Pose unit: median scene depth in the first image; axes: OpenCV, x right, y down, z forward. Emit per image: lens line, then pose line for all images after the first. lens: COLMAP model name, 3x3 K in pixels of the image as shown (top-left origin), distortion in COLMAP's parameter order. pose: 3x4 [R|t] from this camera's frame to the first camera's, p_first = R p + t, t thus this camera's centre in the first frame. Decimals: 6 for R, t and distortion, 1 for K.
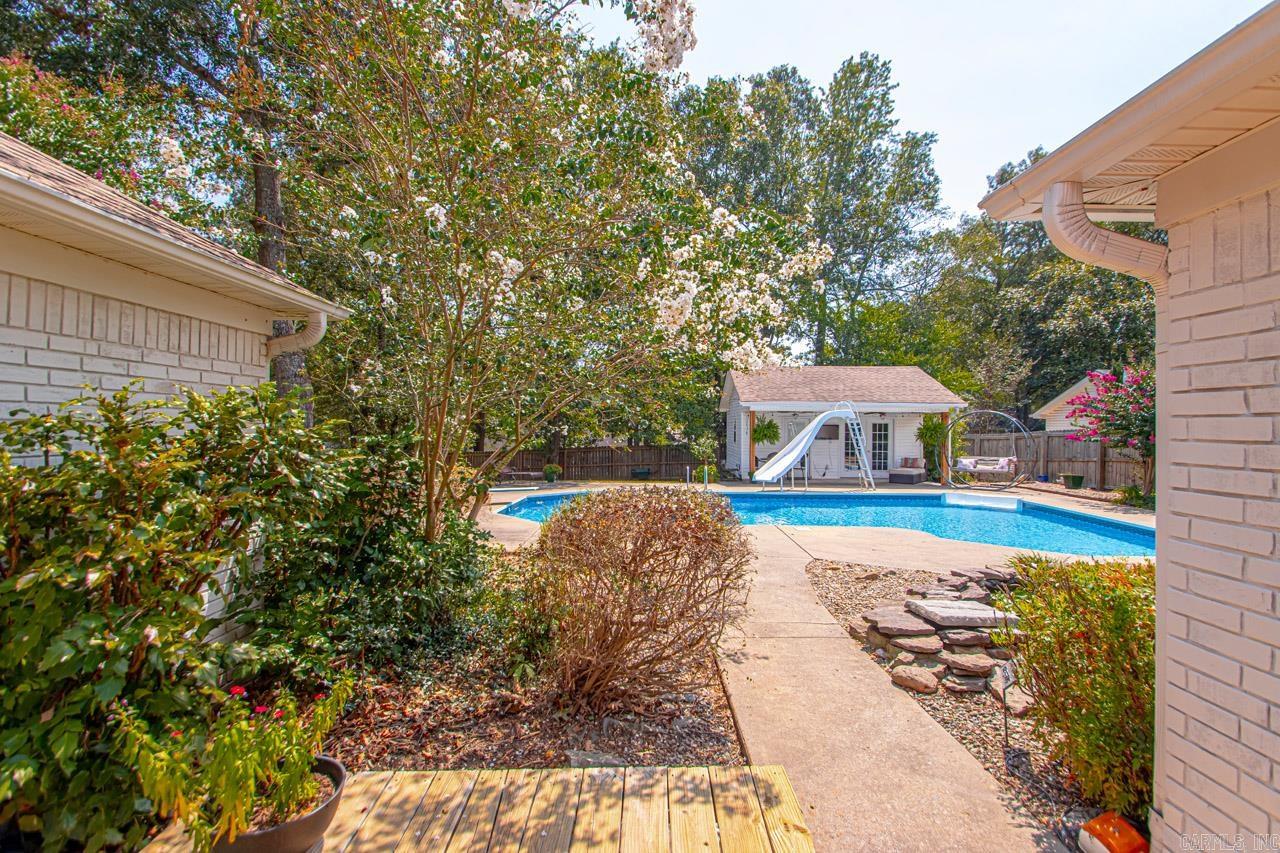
lens RADIAL K [[582.8, 0, 645.6], [0, 582.8, 425.8], [0, 0, 1]] dist [0.017222, -0.016223]
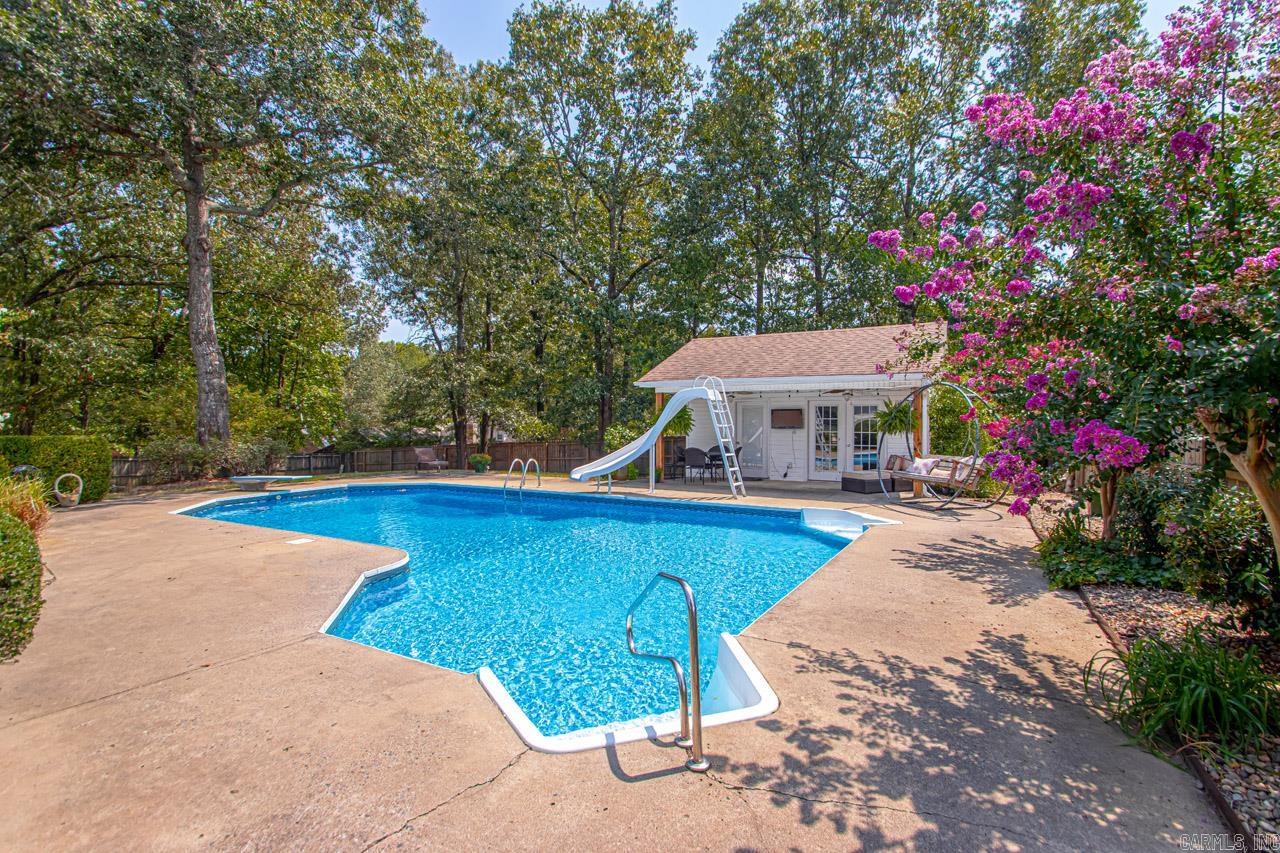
lens RADIAL K [[594.4, 0, 640.0], [0, 594.4, 426.5], [0, 0, 1]] dist [0.016494, -0.018518]
pose [[0.888792, 0.000214, -0.458312, 0.486211], [0.007668, 0.999853, 0.015336, 0.007545], [0.458247, -0.017145, 0.888659, 0.236471]]
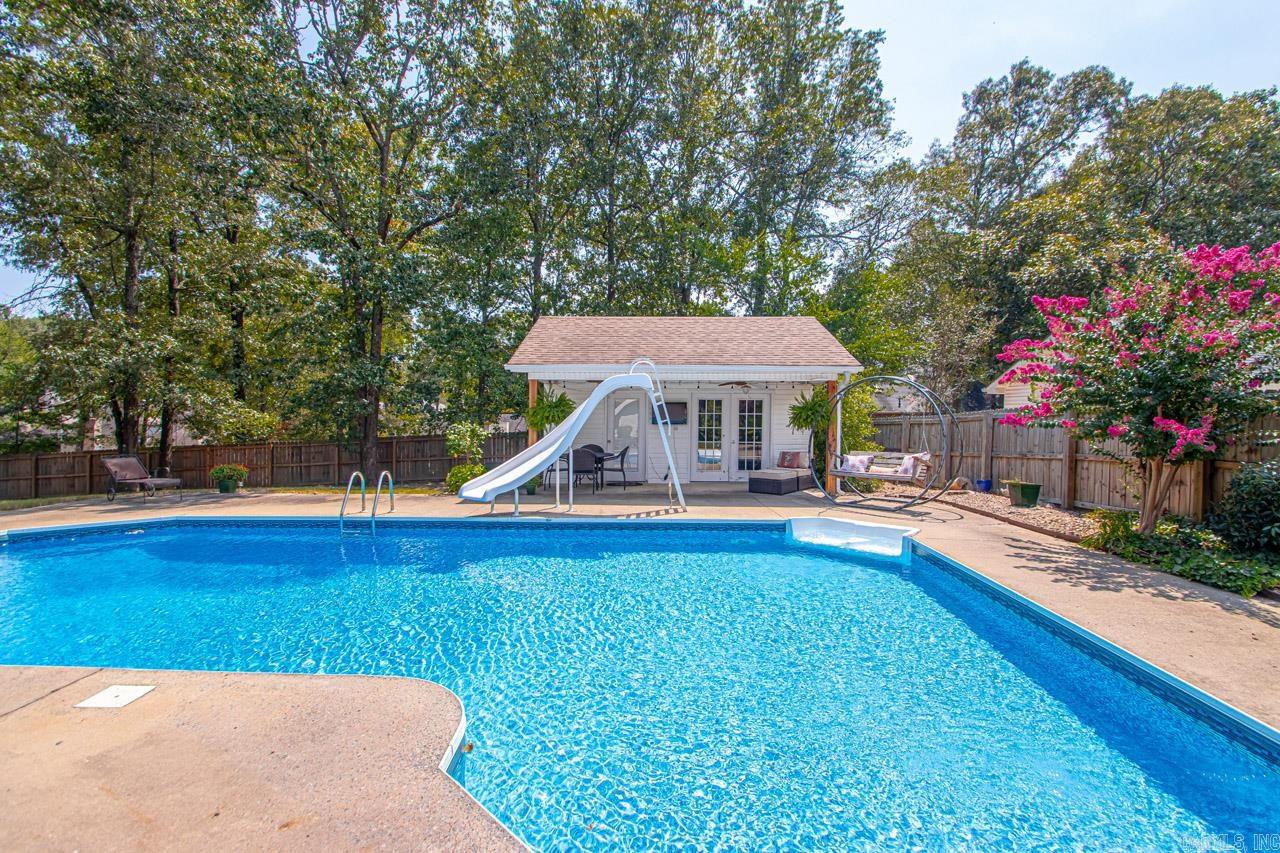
lens RADIAL K [[611.6, 0, 633.9], [0, 611.6, 420.4], [0, 0, 1]] dist [-0.004276, -0.000707]
pose [[0.999970, -0.002063, 0.007423, 0.264409], [0.001942, 0.999866, 0.016227, 0.007621], [-0.007455, -0.016212, 0.999841, 0.308303]]
